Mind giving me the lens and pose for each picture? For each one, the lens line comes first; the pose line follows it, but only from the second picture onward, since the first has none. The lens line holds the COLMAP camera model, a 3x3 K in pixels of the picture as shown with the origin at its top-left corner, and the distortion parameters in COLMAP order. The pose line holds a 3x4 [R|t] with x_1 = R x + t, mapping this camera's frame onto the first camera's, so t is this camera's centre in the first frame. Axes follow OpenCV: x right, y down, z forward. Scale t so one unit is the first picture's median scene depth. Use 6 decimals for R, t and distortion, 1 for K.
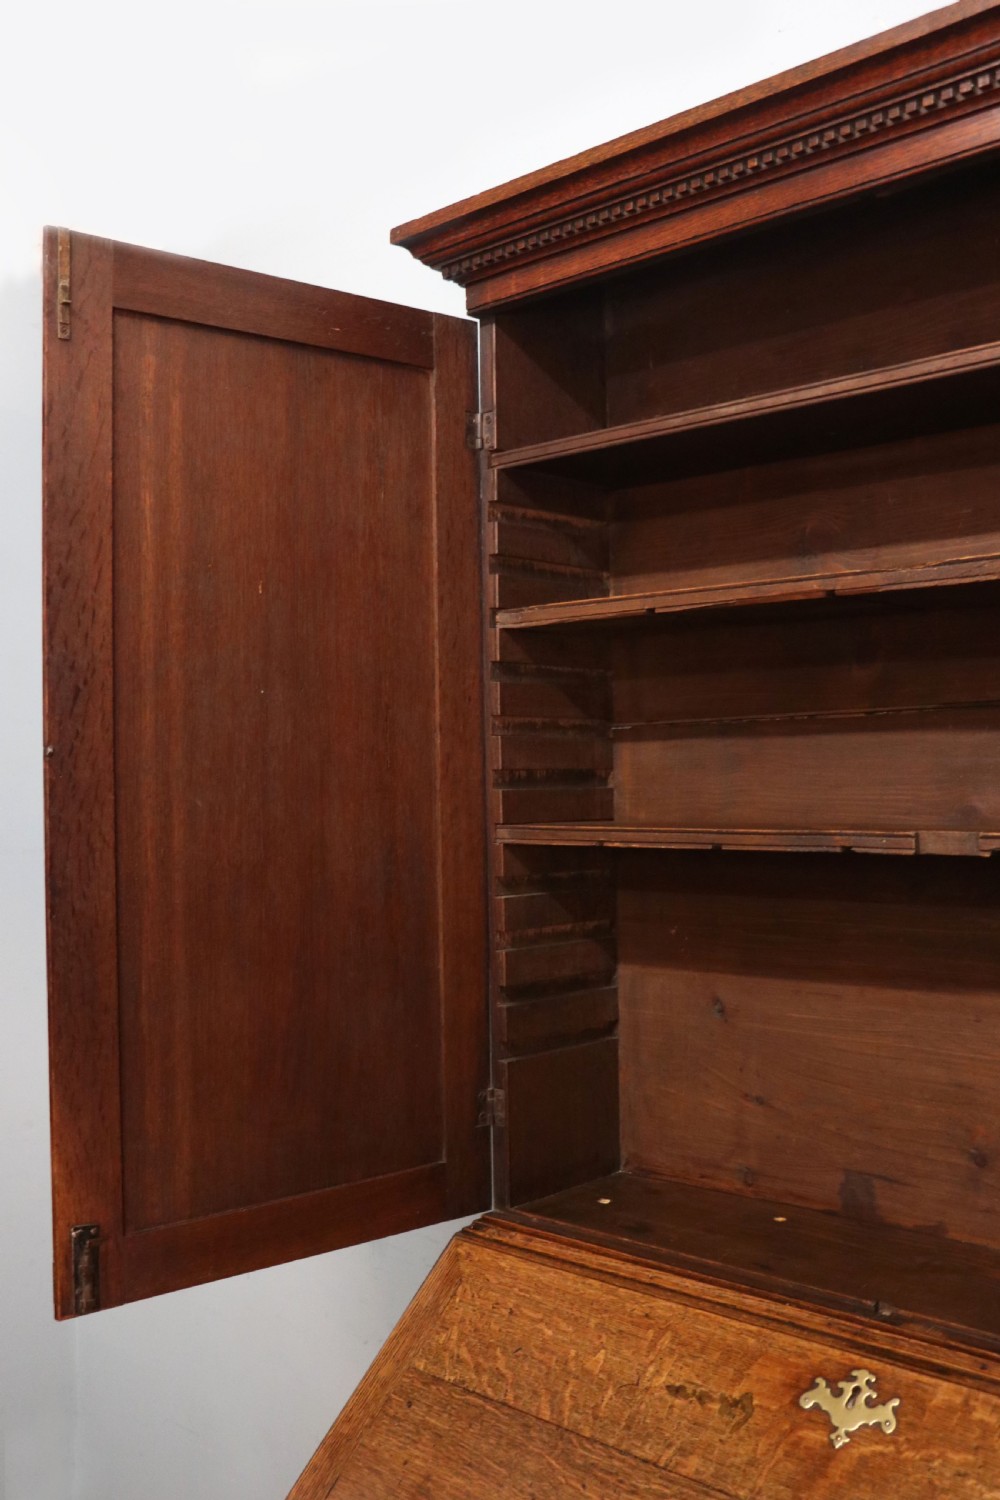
lens RADIAL K [[1474.4, 0, 462.4], [0, 1474.4, 738.5], [0, 0, 1]] dist [-0.072266, 0.000000]
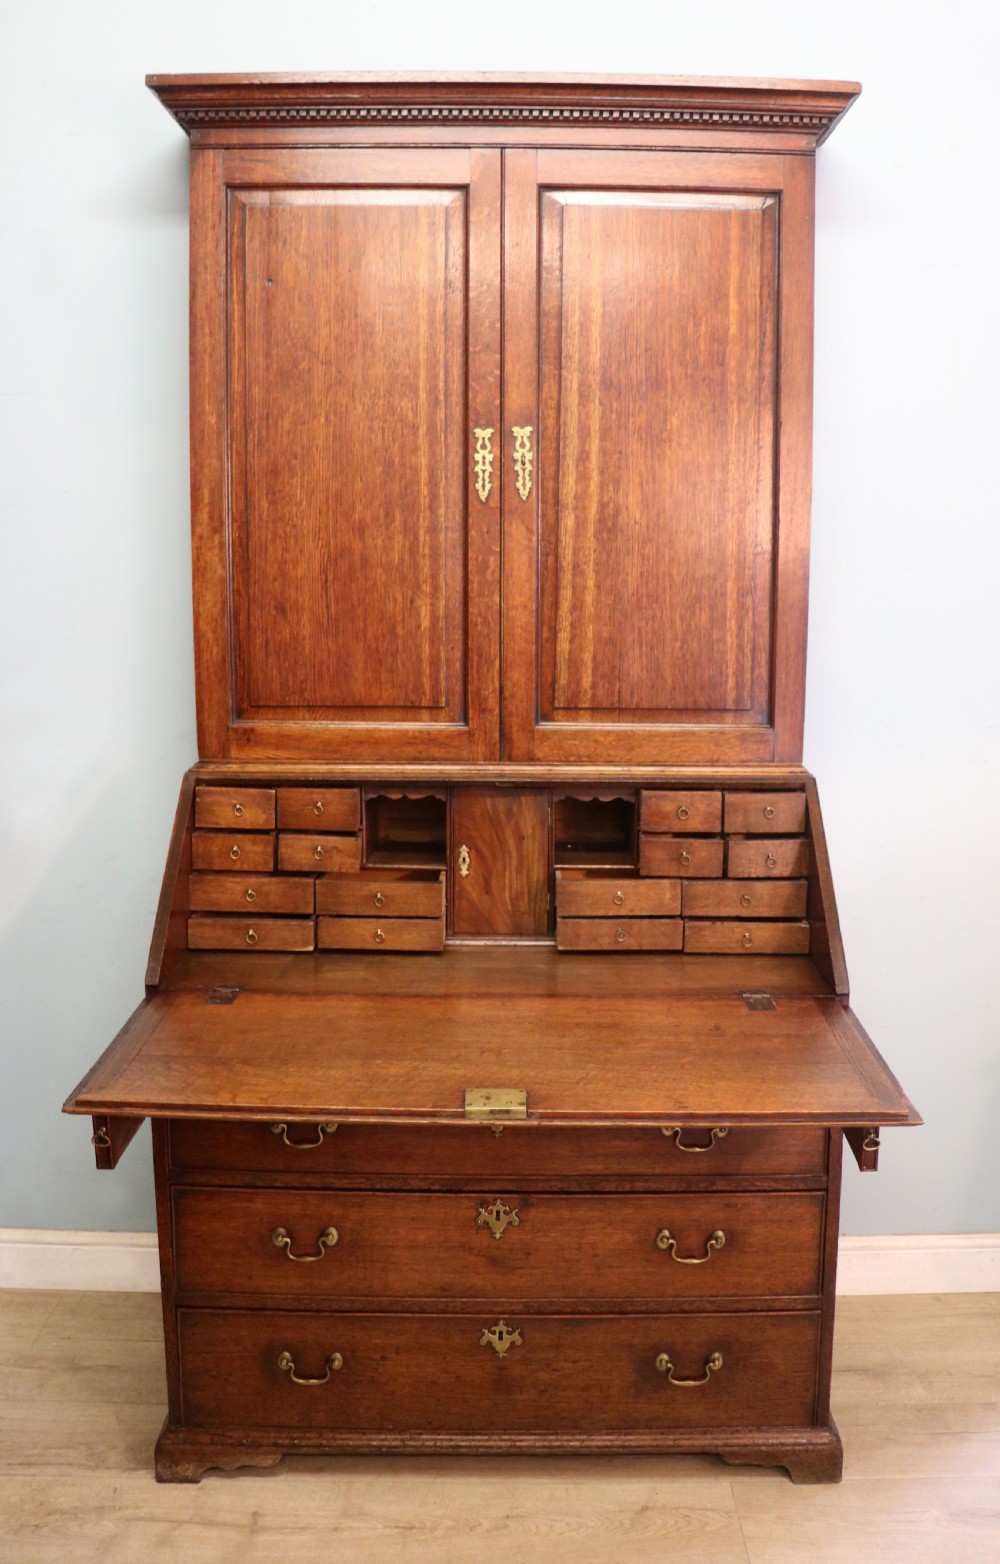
lens RADIAL K [[1409.8, 0, 535.6], [0, 1409.8, 742.2], [0, 0, 1]] dist [-0.187237, 0.156225]
pose [[0.699106, -0.072969, 0.711285, -0.794042], [-0.035665, 0.989982, 0.136615, 0.101454], [-0.714128, -0.120877, 0.689500, -0.249347]]
